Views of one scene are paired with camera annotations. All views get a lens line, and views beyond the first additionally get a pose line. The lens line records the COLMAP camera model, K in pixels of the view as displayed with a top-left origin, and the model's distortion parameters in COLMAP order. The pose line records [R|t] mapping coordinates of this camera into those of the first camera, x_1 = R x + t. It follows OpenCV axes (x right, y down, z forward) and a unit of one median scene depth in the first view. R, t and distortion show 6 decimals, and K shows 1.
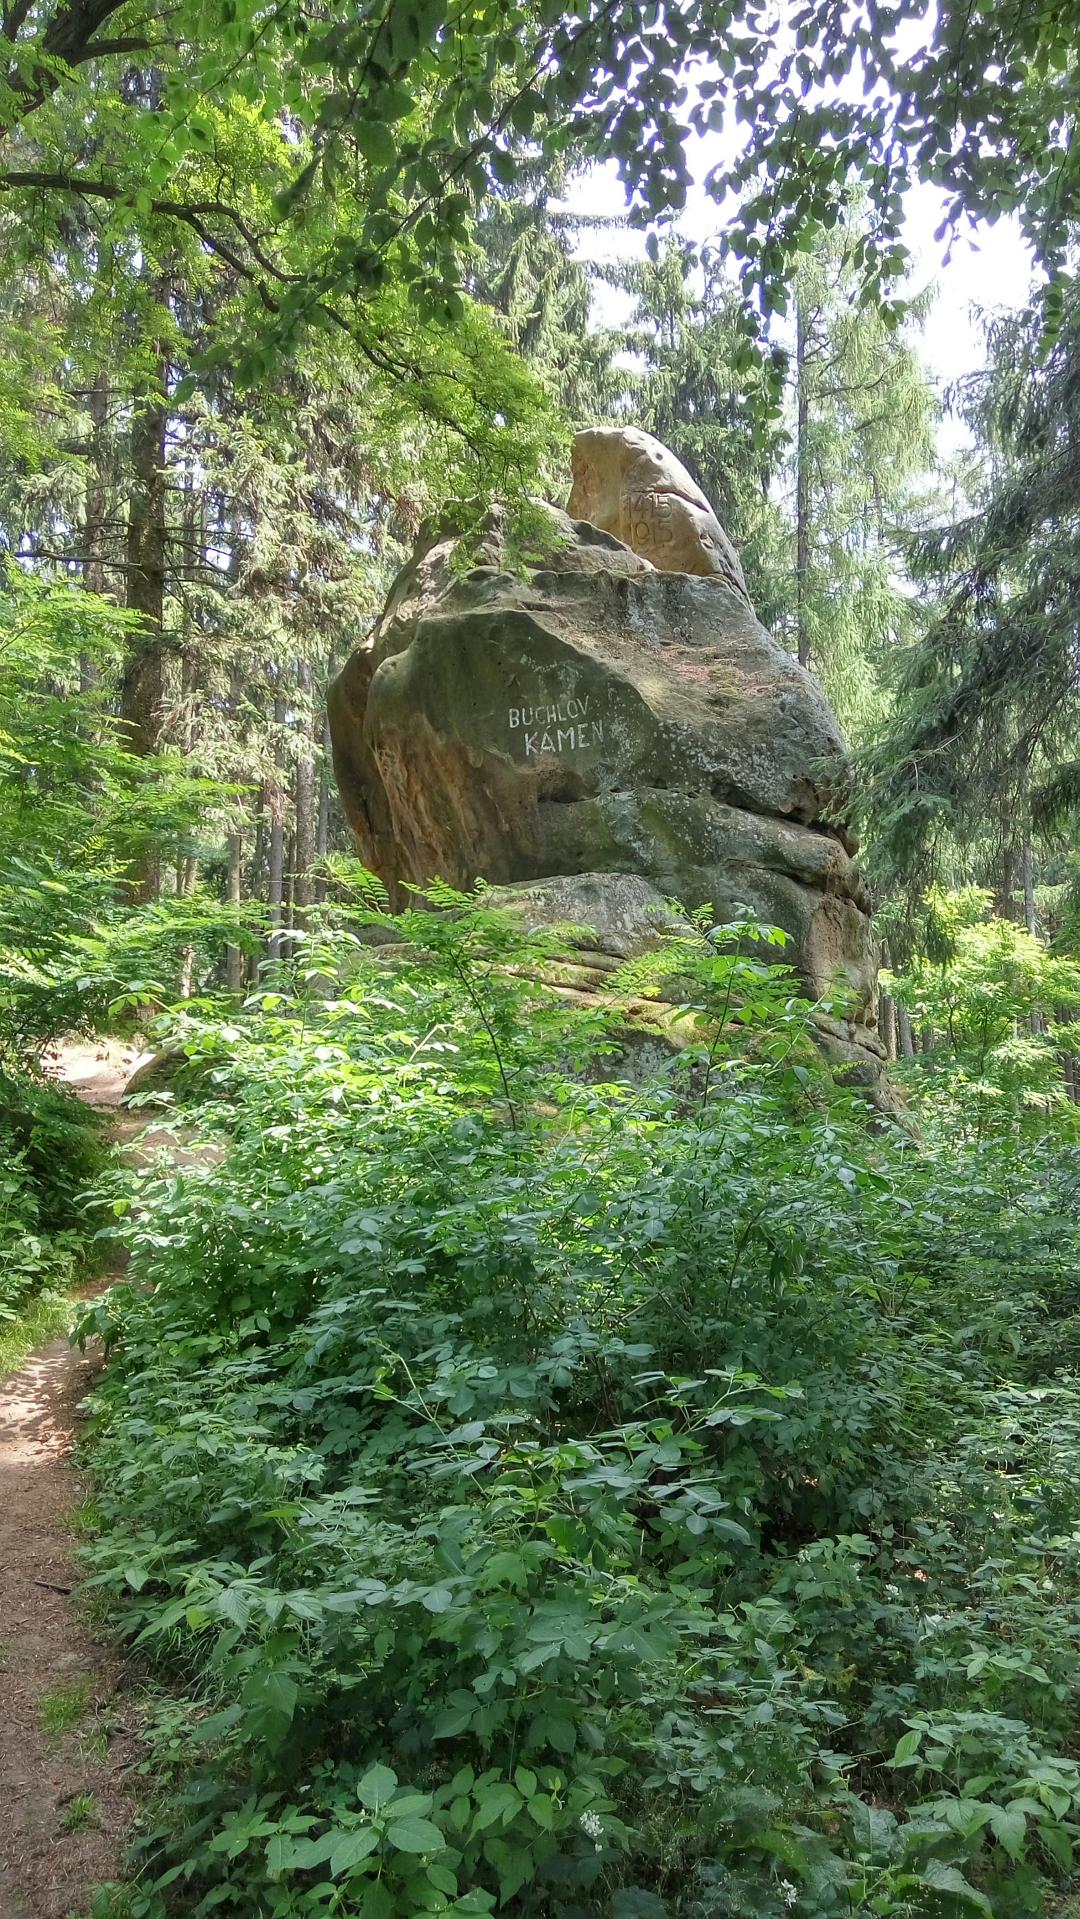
lens RADIAL K [[1631.4, 0, 563.6], [0, 1631.4, 1006.1], [0, 0, 1]] dist [0.045011, 0.002893]
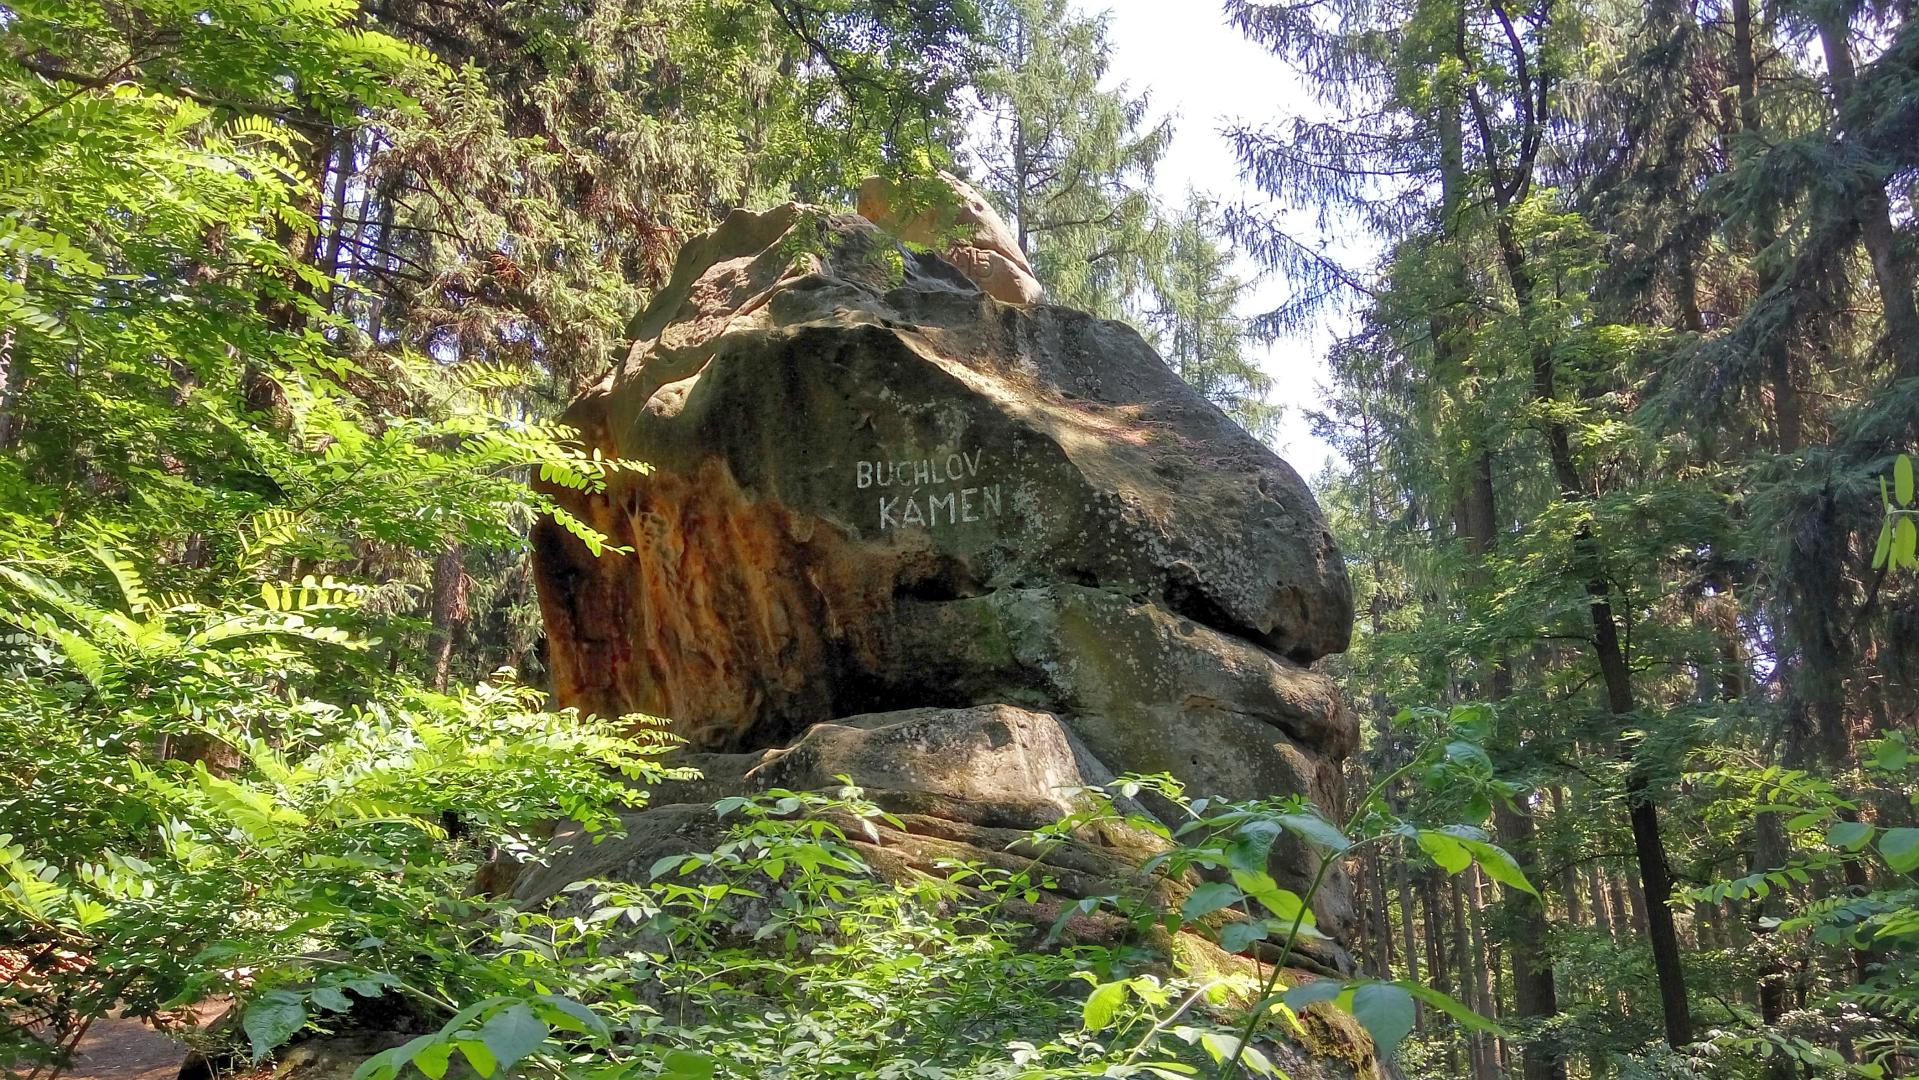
lens RADIAL K [[1631.4, 0, 975.3], [0, 1631.4, 537.2], [0, 0, 1]] dist [0.045011, 0.002893]
pose [[0.979556, 0.074070, 0.187038, -0.112067], [-0.035714, 0.979009, -0.200664, -0.014870], [-0.197975, 0.189882, 0.961640, 0.340570]]
